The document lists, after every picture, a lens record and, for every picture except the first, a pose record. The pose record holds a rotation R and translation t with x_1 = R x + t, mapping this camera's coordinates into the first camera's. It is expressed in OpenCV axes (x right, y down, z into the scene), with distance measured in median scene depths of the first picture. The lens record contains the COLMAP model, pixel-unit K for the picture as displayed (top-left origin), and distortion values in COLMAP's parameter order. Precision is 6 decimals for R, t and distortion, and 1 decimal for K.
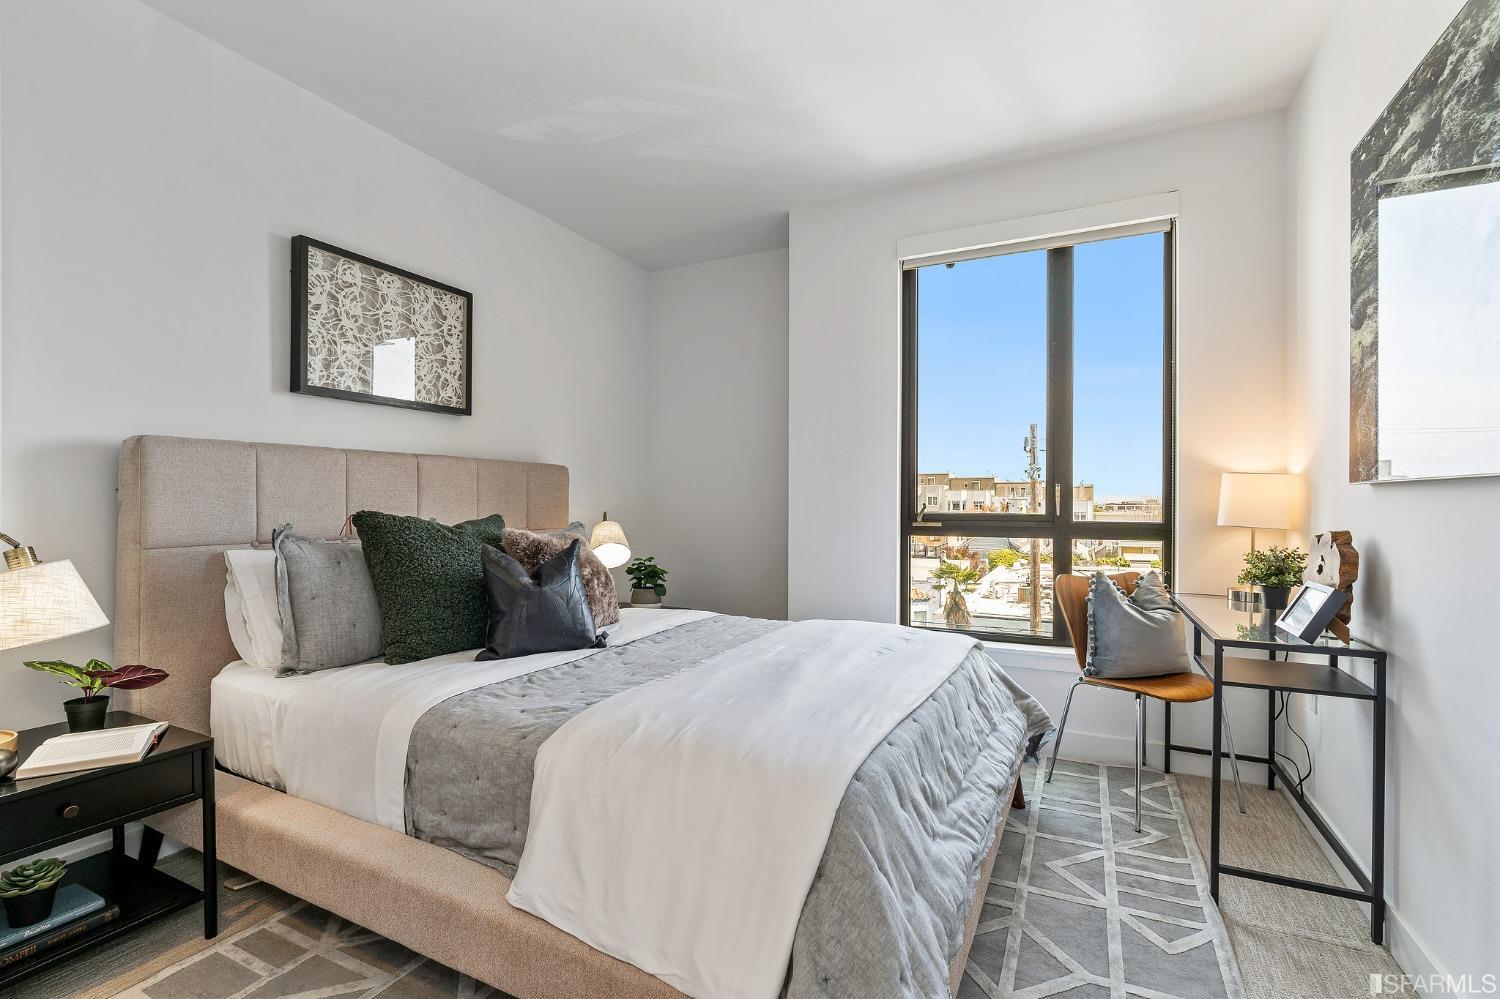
lens RADIAL K [[680.9, 0, 759.2], [0, 680.9, 503.2], [0, 0, 1]] dist [-0.000175, 0.002204]
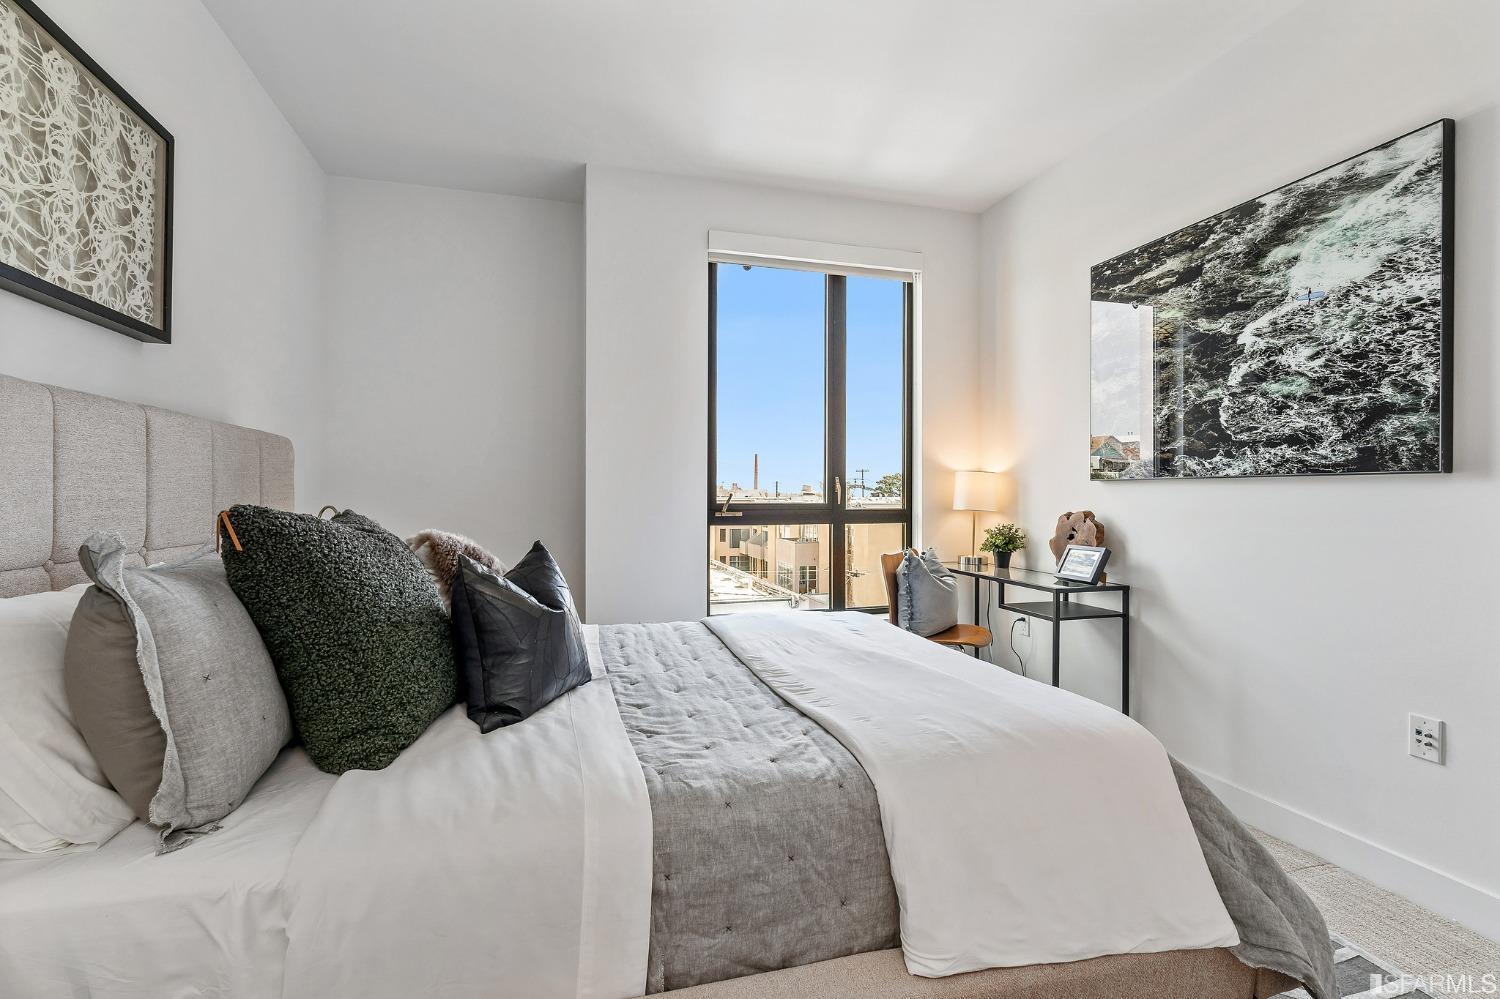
lens RADIAL K [[680.9, 0, 762.2], [0, 680.9, 495.8], [0, 0, 1]] dist [-0.000175, 0.002204]
pose [[0.739403, -0.001262, 0.673262, -0.466485], [-0.000194, 0.999998, 0.002089, 0.001299], [-0.673263, -0.001675, 0.739401, 0.232597]]
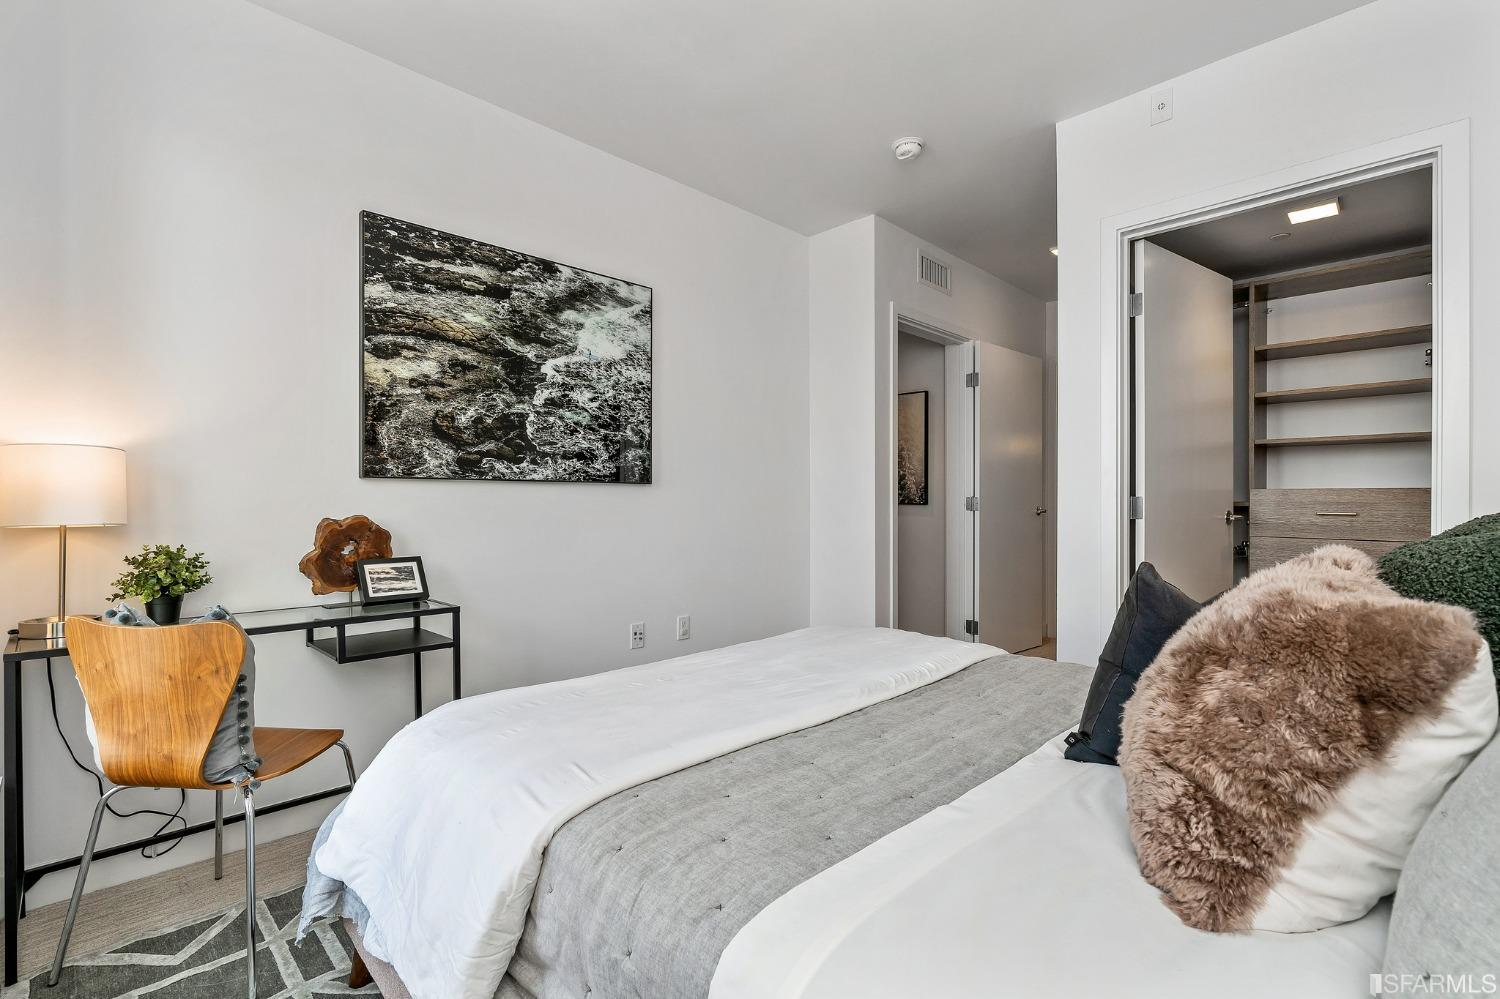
lens RADIAL K [[680.9, 0, 749.5], [0, 680.9, 501.5], [0, 0, 1]] dist [-0.000175, 0.002204]
pose [[-0.938285, -0.005499, 0.345820, -0.141100], [-0.003595, 0.999975, 0.006146, 0.003073], [-0.345845, 0.004523, -0.938281, 1.237509]]
